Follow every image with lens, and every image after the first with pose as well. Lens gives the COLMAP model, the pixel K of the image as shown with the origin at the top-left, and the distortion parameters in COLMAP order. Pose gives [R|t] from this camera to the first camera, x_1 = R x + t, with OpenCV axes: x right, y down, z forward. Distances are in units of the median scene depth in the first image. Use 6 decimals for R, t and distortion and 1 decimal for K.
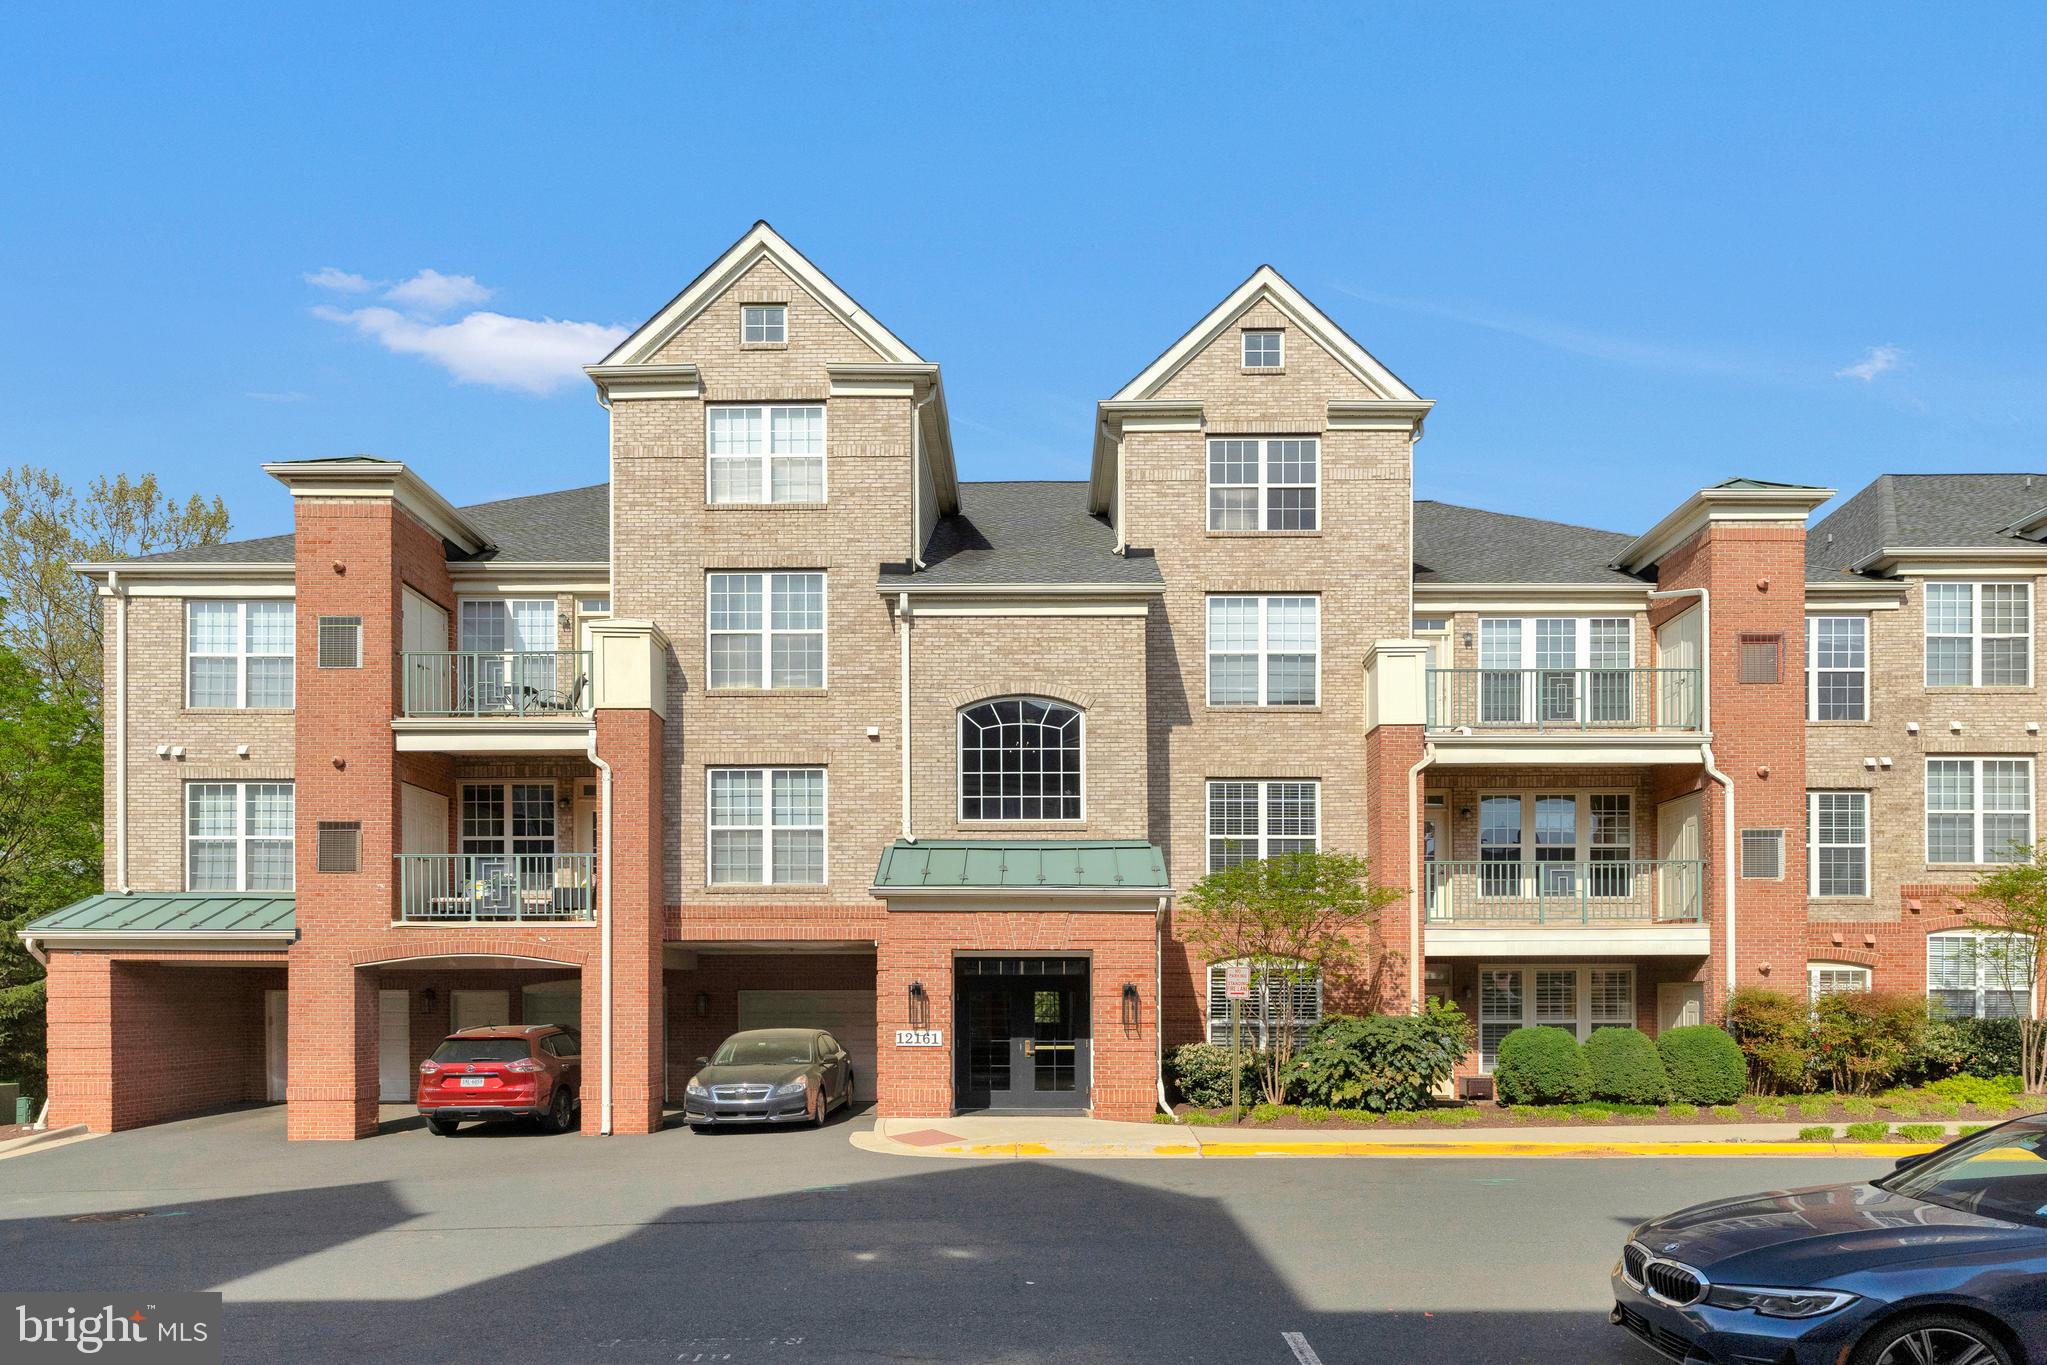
lens RADIAL K [[1247.9, 0, 1010.8], [0, 1247.9, 875.7], [0, 0, 1]] dist [-0.008975, -0.001753]
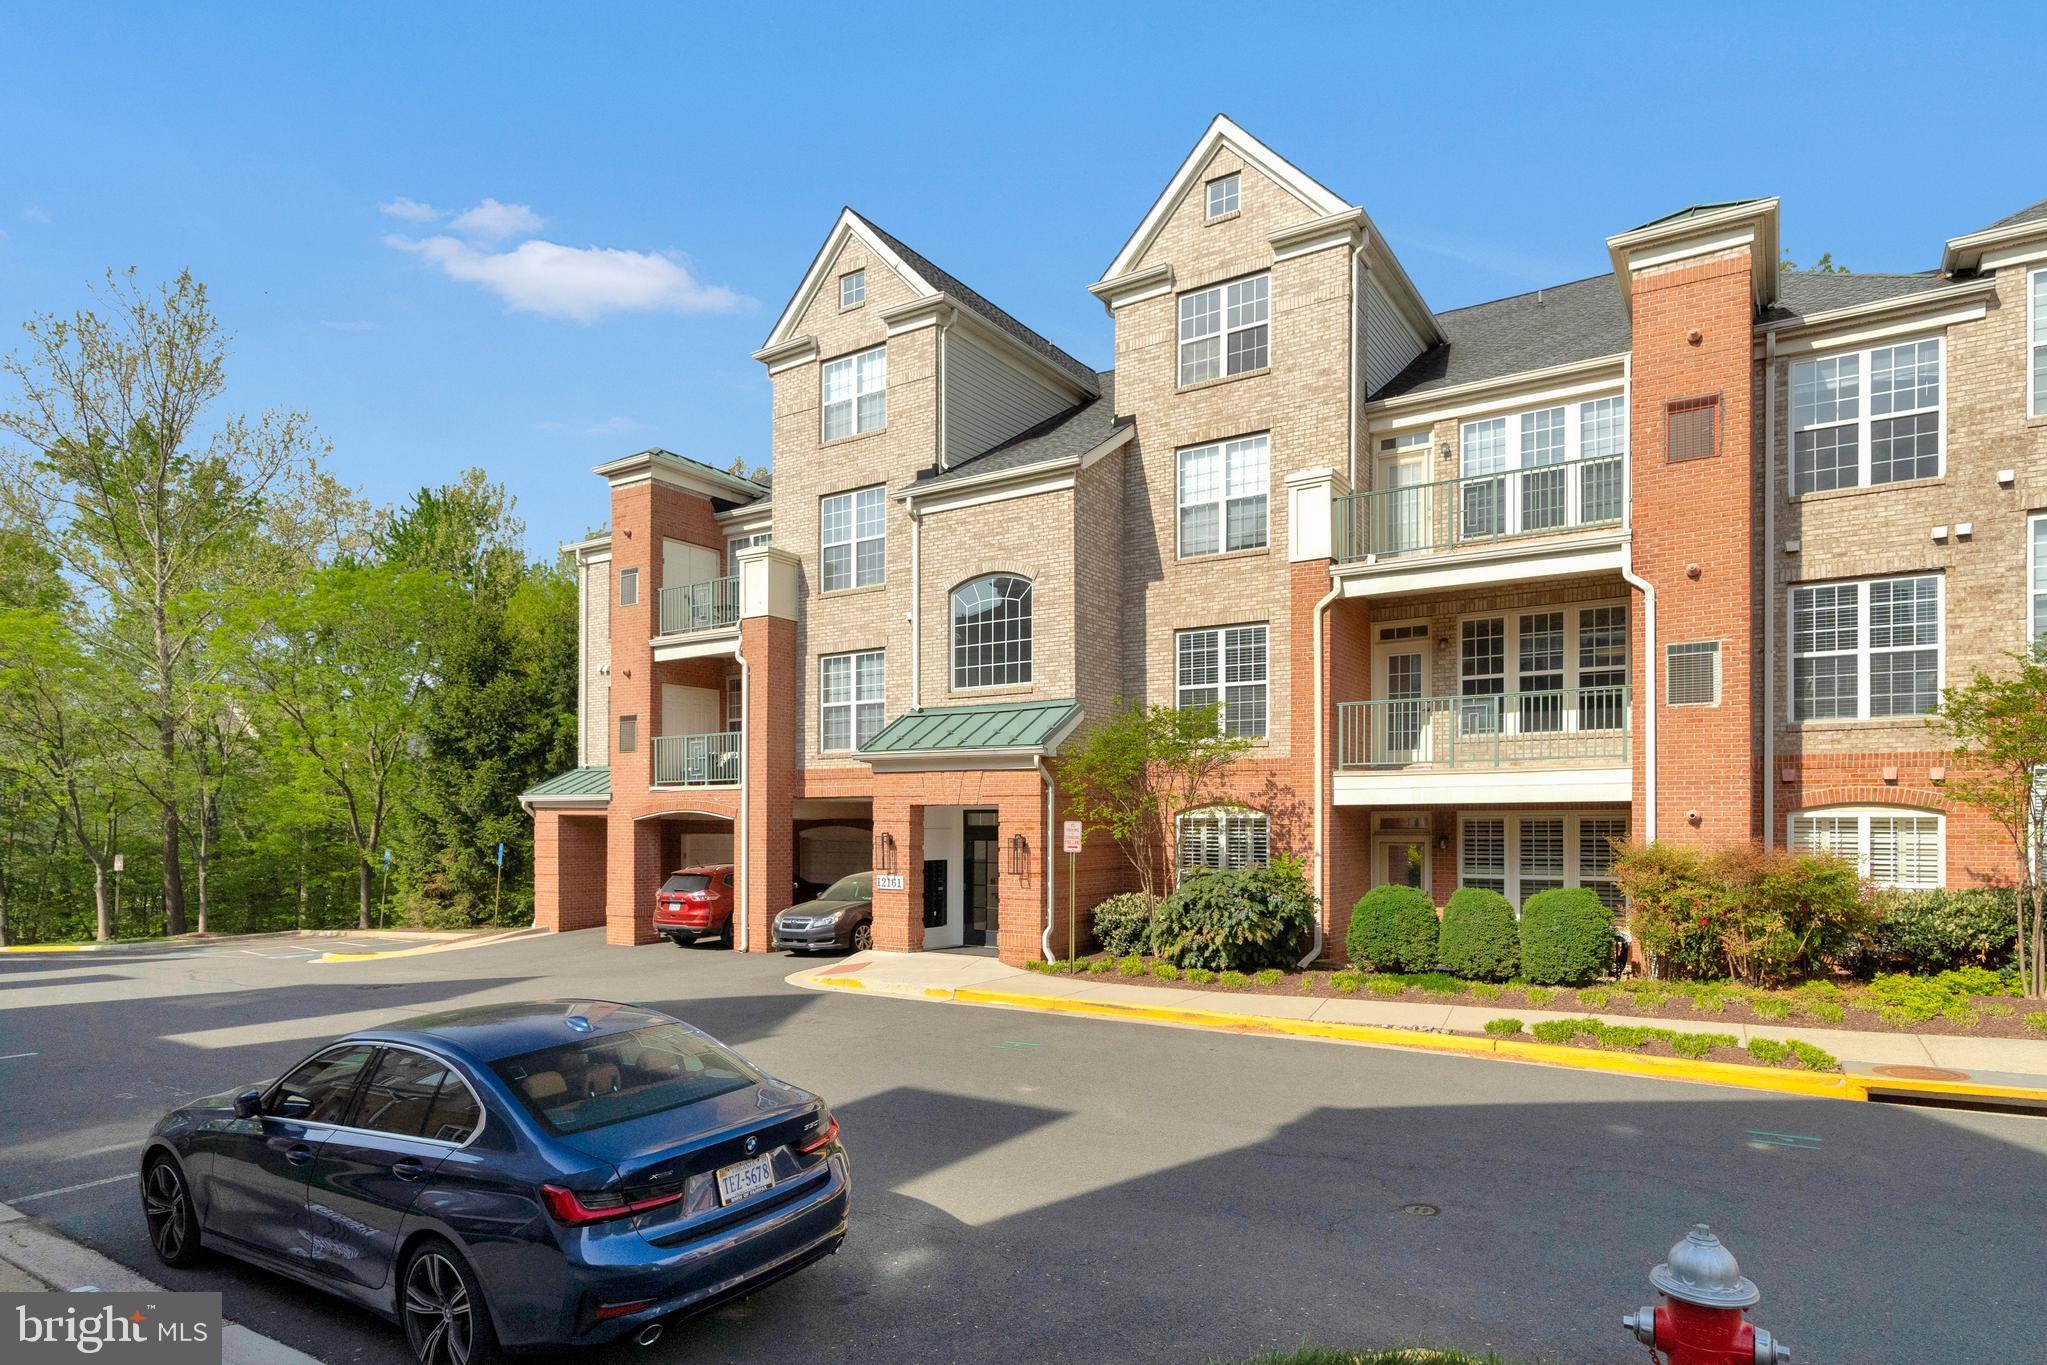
lens RADIAL K [[1176.5, 0, 1021.9], [0, 1176.5, 681.8], [0, 0, 1]] dist [-0.016968, 0.003049]
pose [[0.849101, -0.067198, -0.523939, 0.551699], [0.054829, 0.997730, -0.039107, -0.005739], [0.525378, 0.004478, 0.850857, 0.118177]]
